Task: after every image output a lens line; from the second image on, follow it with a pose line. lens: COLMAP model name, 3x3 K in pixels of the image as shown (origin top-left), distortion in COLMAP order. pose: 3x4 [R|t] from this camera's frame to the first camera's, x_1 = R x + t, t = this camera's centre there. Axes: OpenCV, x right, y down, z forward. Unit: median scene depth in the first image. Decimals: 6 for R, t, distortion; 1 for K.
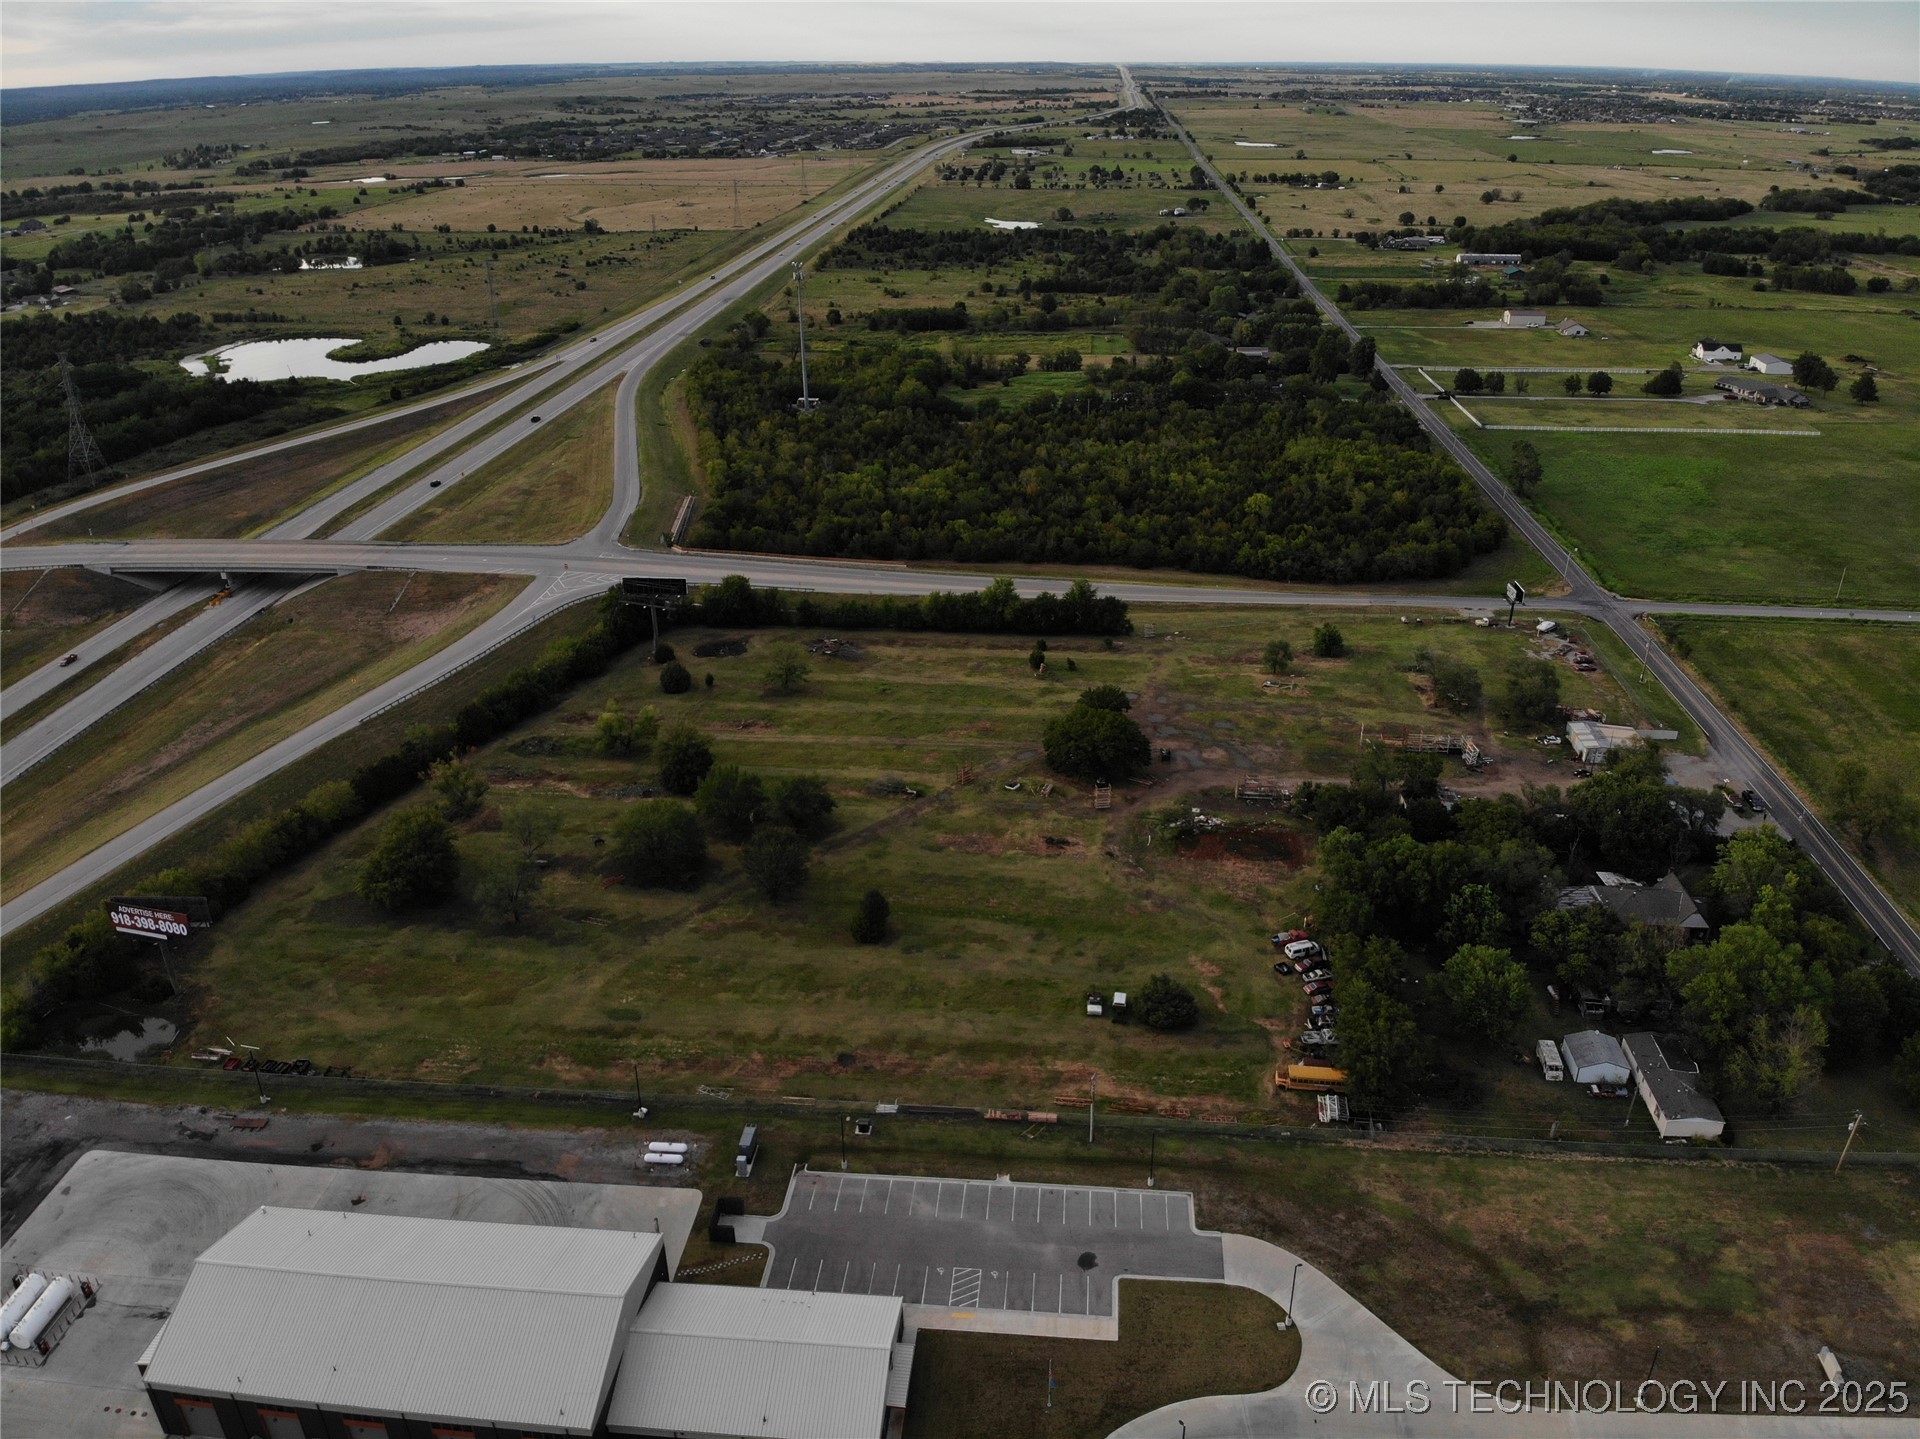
lens RADIAL K [[1399.9, 0, 958.7], [0, 1399.9, 711.9], [0, 0, 1]] dist [0.045744, -0.135661]
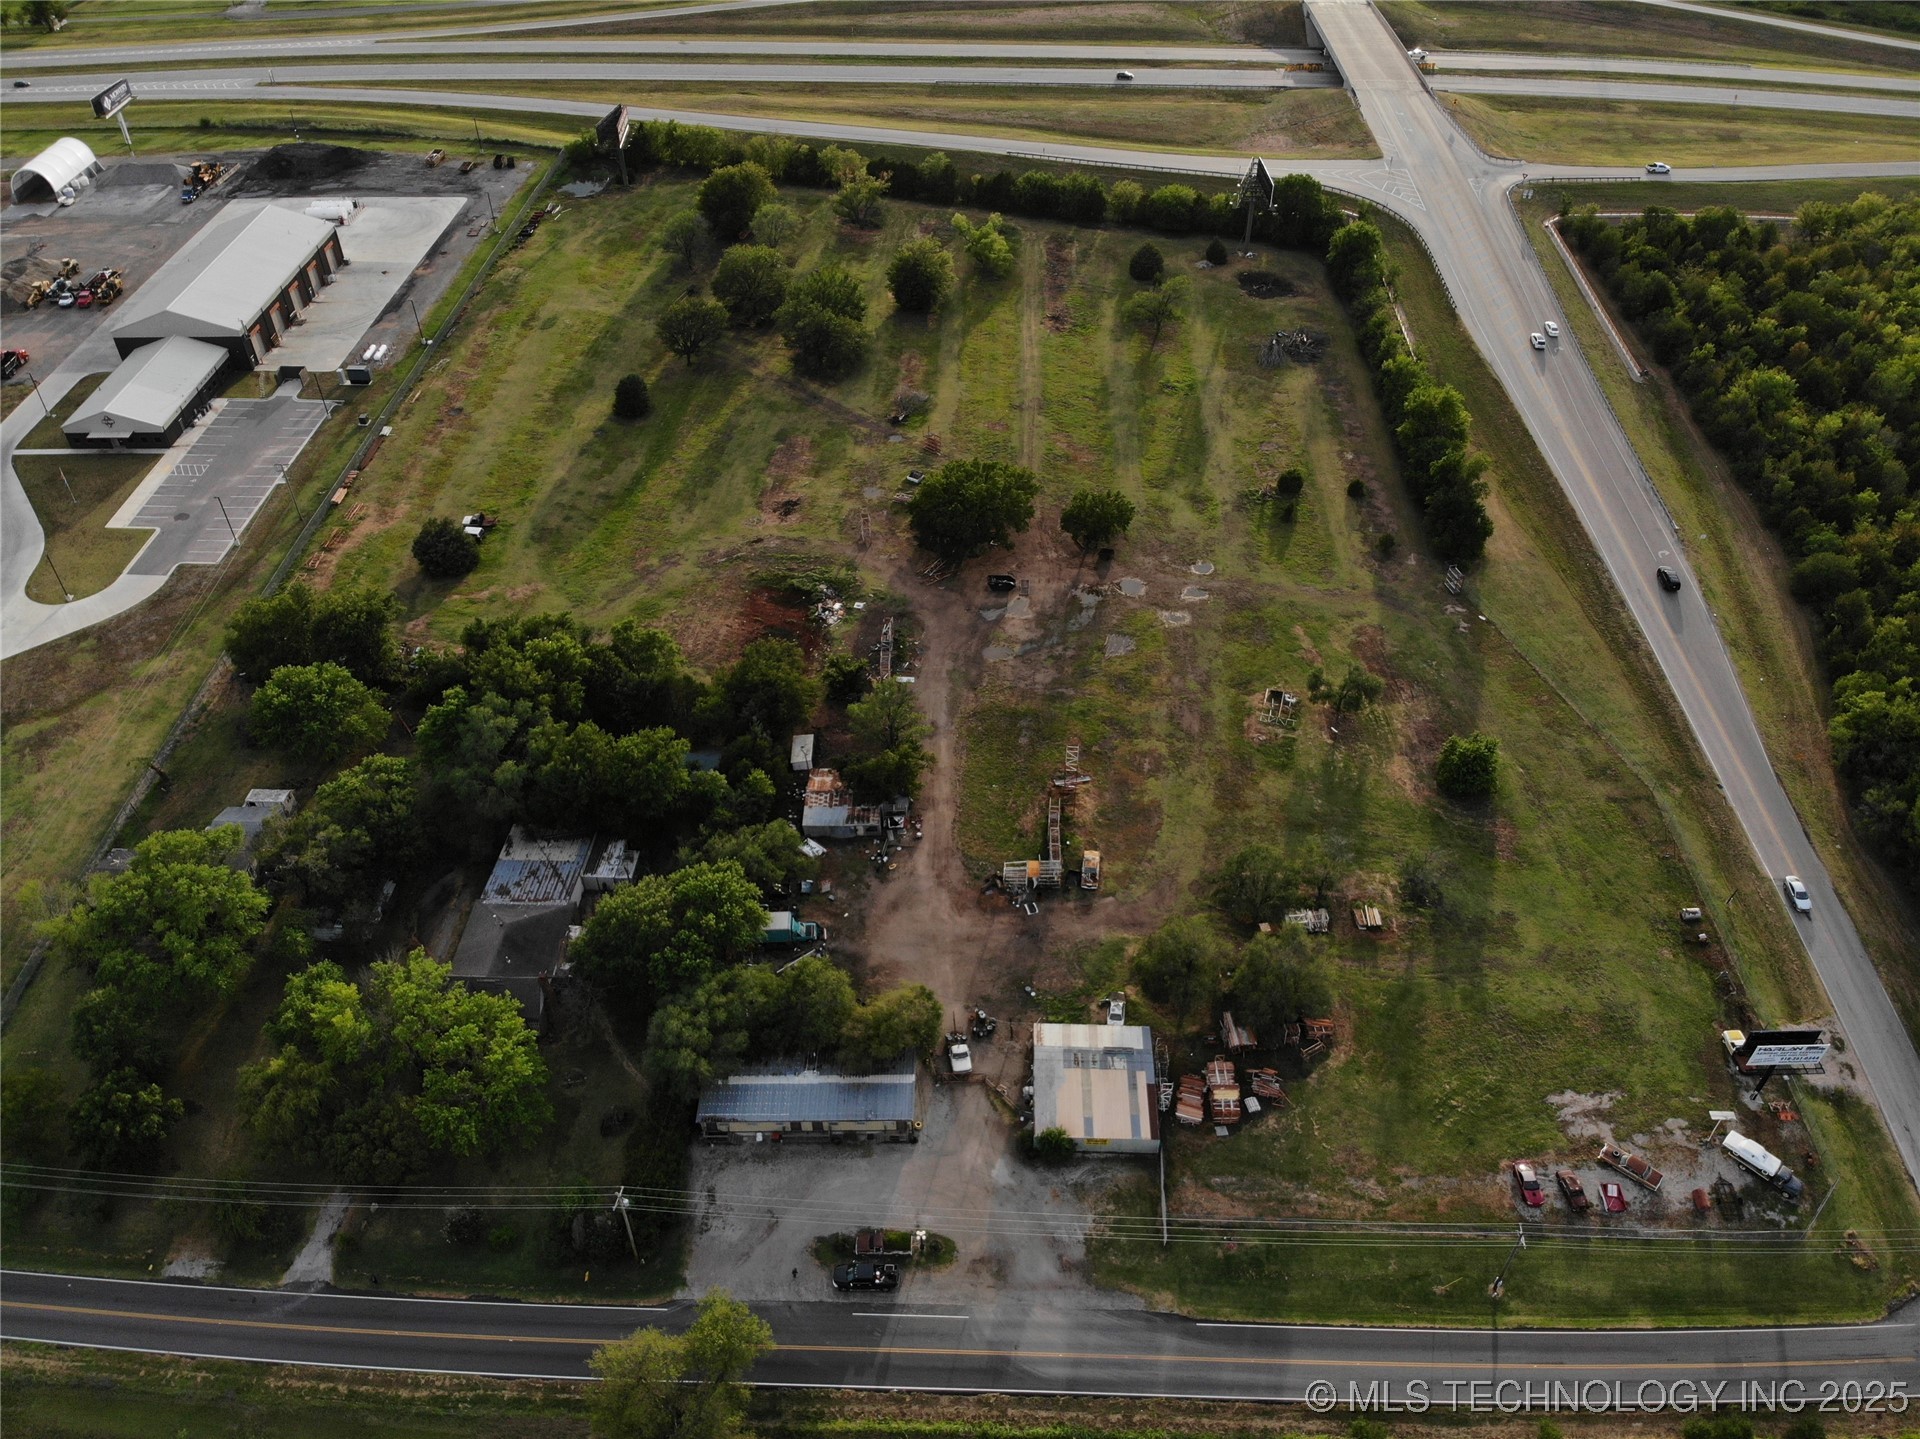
lens RADIAL K [[1399.9, 0, 991.4], [0, 1399.9, 719.9], [0, 0, 1]] dist [0.045744, -0.135661]
pose [[0.064701, 0.671718, -0.737976, 0.841994], [-0.423769, 0.688027, 0.589100, -0.400185], [0.903456, 0.274616, 0.329169, 0.867997]]
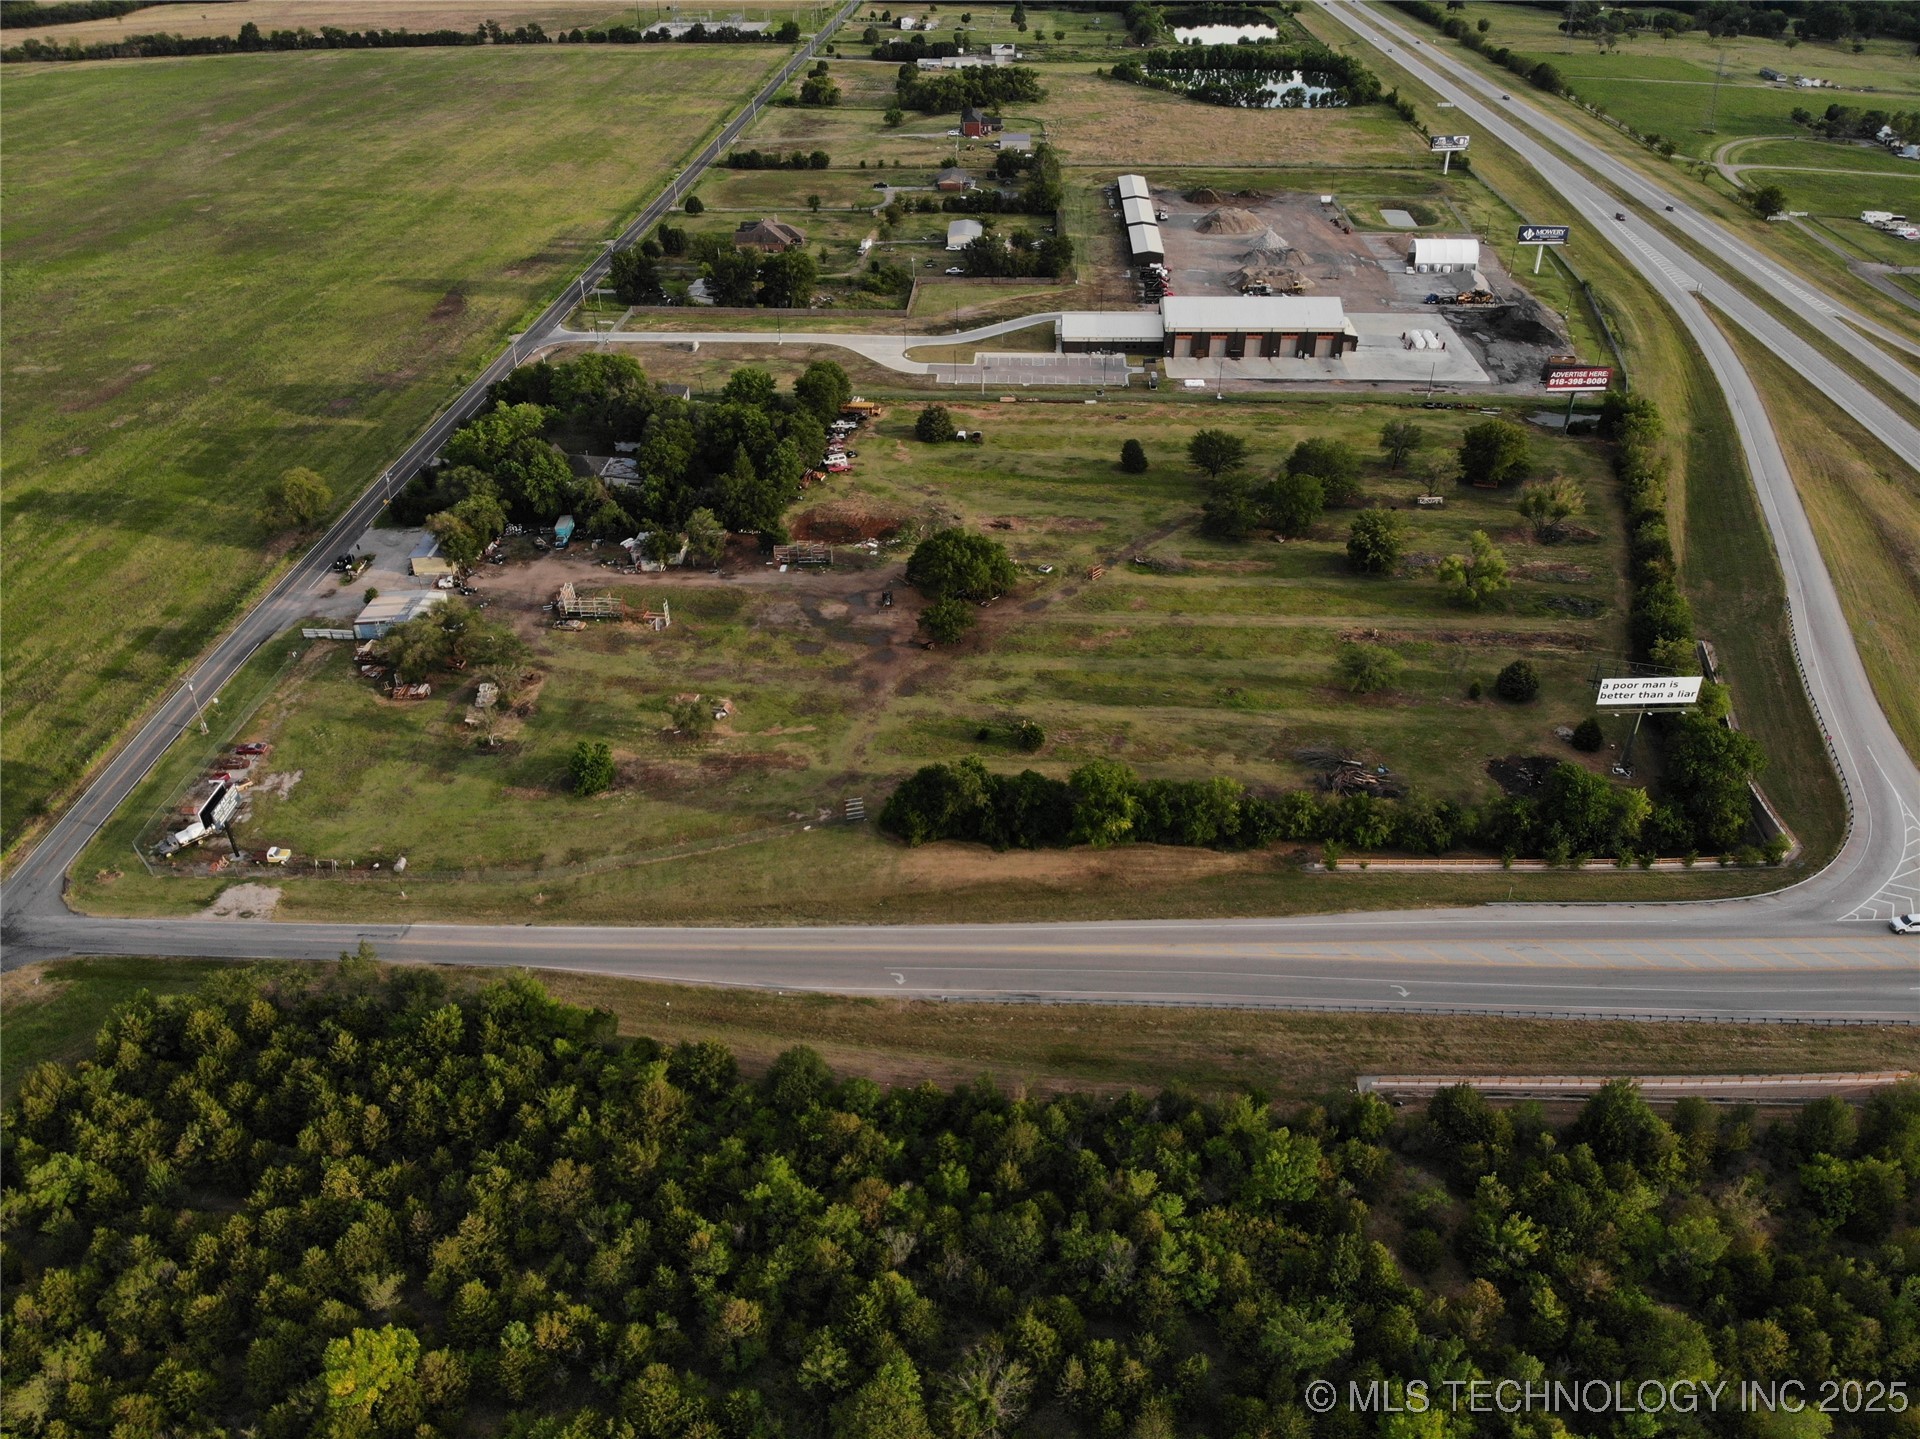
lens RADIAL K [[1399.9, 0, 959.3], [0, 1399.9, 713.0], [0, 0, 1]] dist [0.045744, -0.135661]
pose [[-0.998999, 0.034700, -0.028218, 0.144921], [-0.005578, 0.529321, 0.848403, -0.820175], [0.044376, 0.847712, -0.528598, 1.764150]]
